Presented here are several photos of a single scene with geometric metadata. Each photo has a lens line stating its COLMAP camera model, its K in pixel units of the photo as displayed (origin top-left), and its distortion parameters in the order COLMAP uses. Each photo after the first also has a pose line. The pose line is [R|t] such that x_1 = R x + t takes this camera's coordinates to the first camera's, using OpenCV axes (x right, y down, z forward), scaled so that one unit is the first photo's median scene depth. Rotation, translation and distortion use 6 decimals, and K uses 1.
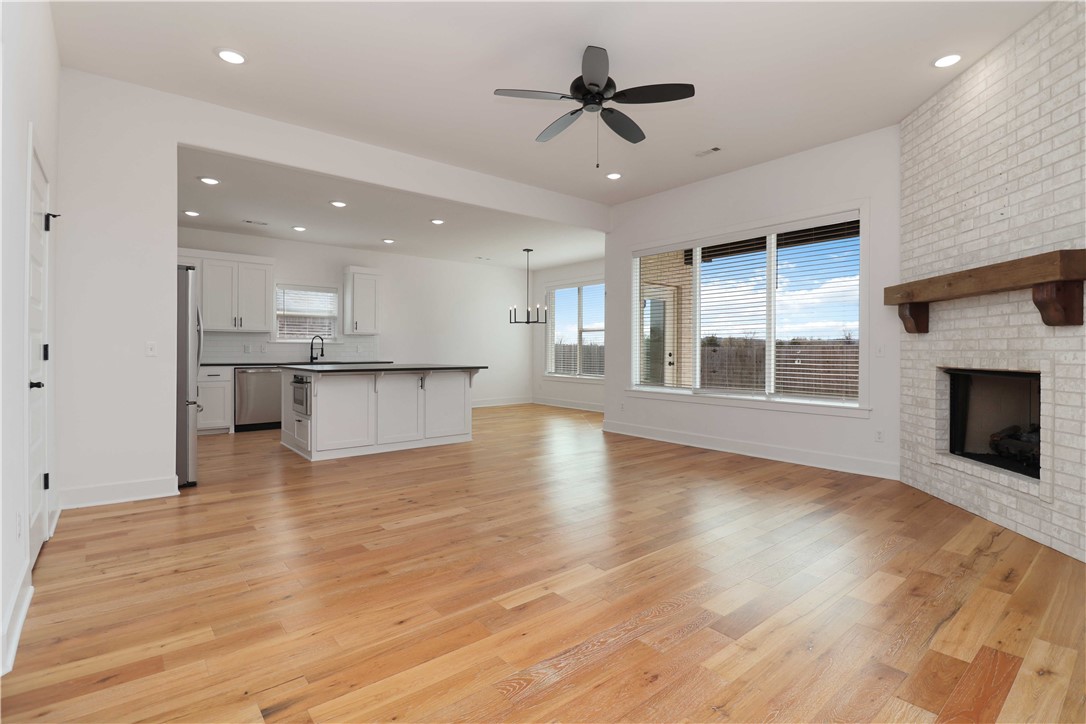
lens RADIAL K [[517.4, 0, 553.2], [0, 517.4, 352.2], [0, 0, 1]] dist [0.001220, -0.011652]
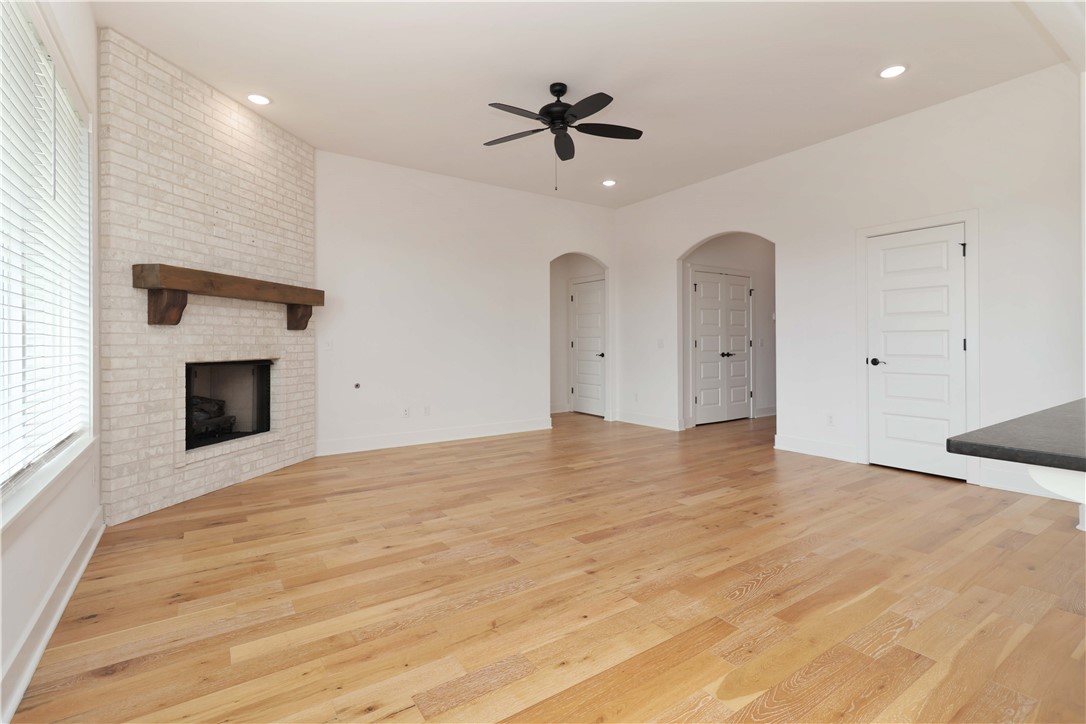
lens RADIAL K [[515.5, 0, 552.8], [0, 515.5, 341.3], [0, 0, 1]] dist [0.002941, 0.000942]
pose [[-0.995662, 0.001894, 0.093020, -0.012790], [0.001942, 0.999998, 0.000423, -0.009240], [-0.093019, 0.000602, -0.995664, 1.880013]]
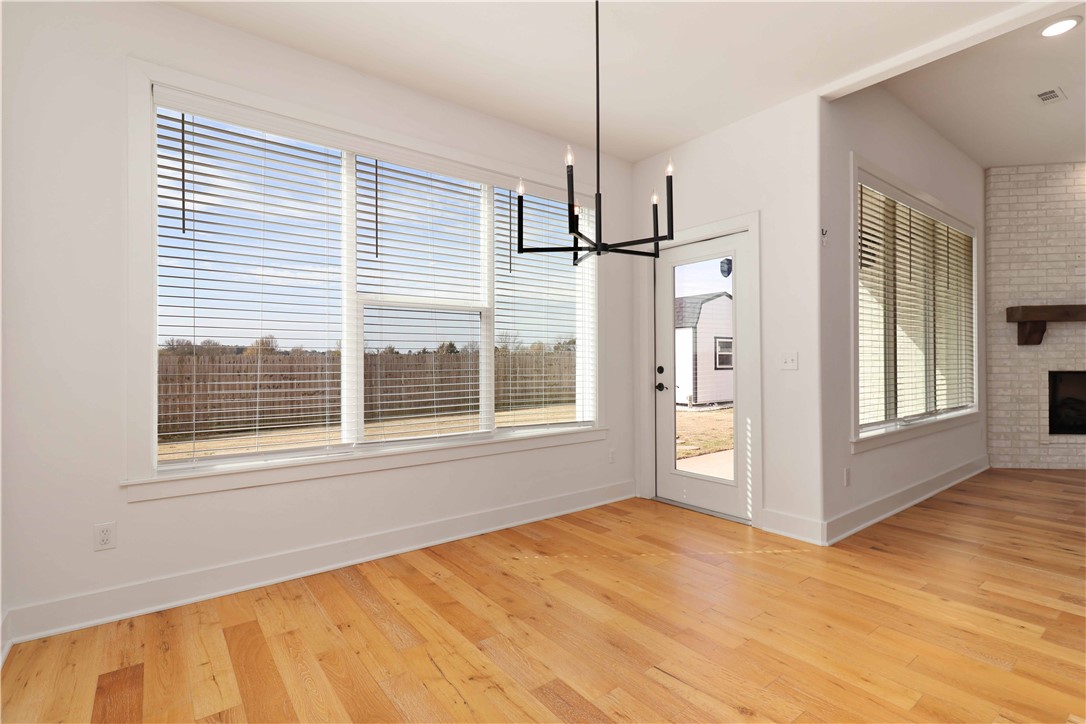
lens RADIAL K [[516.2, 0, 557.1], [0, 516.2, 361.1], [0, 0, 1]] dist [0.002126, 0.001004]
pose [[0.034755, -0.002496, 0.999393, -0.636673], [0.010179, 0.999946, 0.002144, -0.012339], [-0.999344, 0.010098, 0.034779, 2.224631]]
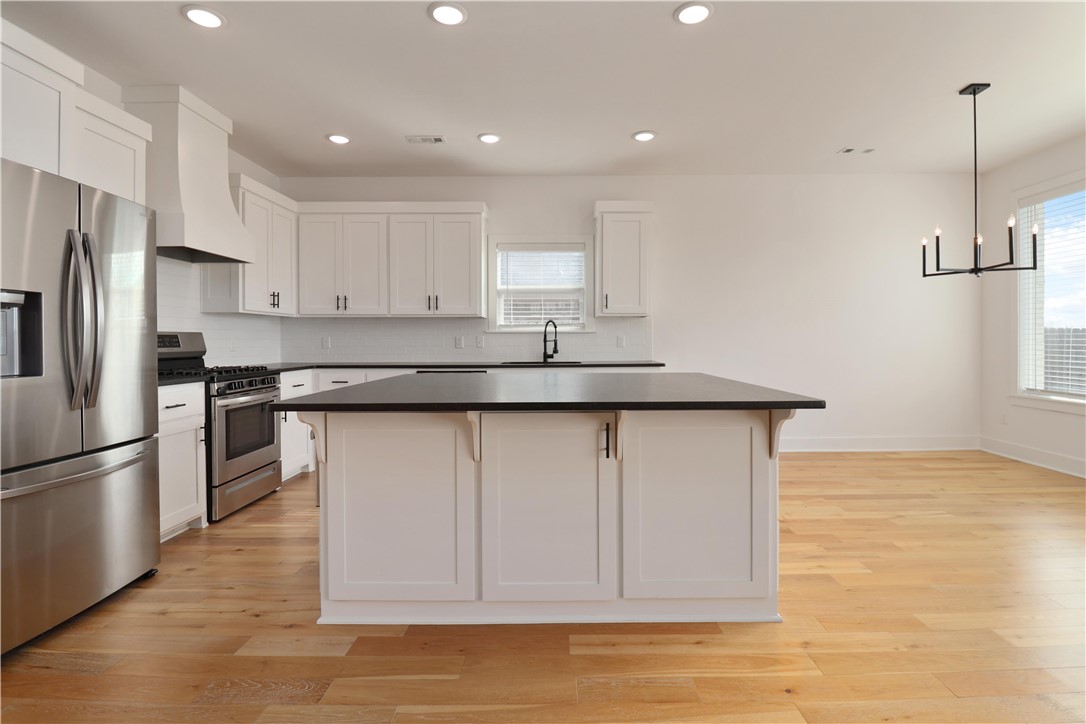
lens RADIAL K [[531.2, 0, 557.2], [0, 531.2, 344.4], [0, 0, 1]] dist [-0.009763, -0.001799]
pose [[0.767430, -0.002938, -0.641125, -0.079556], [0.006006, 0.999979, 0.002607, -0.008695], [0.641104, -0.005852, 0.767432, 1.056933]]
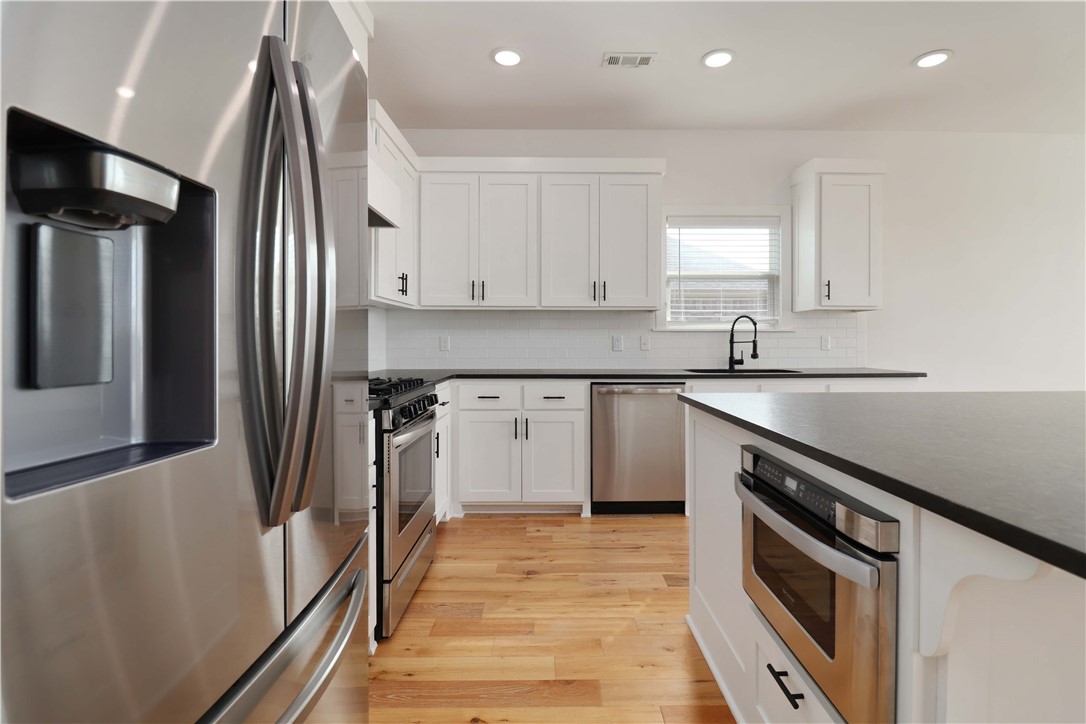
lens RADIAL K [[515.5, 0, 552.8], [0, 515.5, 341.3], [0, 0, 1]] dist [0.002941, 0.000942]
pose [[0.770833, -0.004793, -0.637020, -0.593583], [0.002302, 0.999986, -0.004738, -0.011752], [0.637034, 0.002185, 0.770833, 1.068452]]
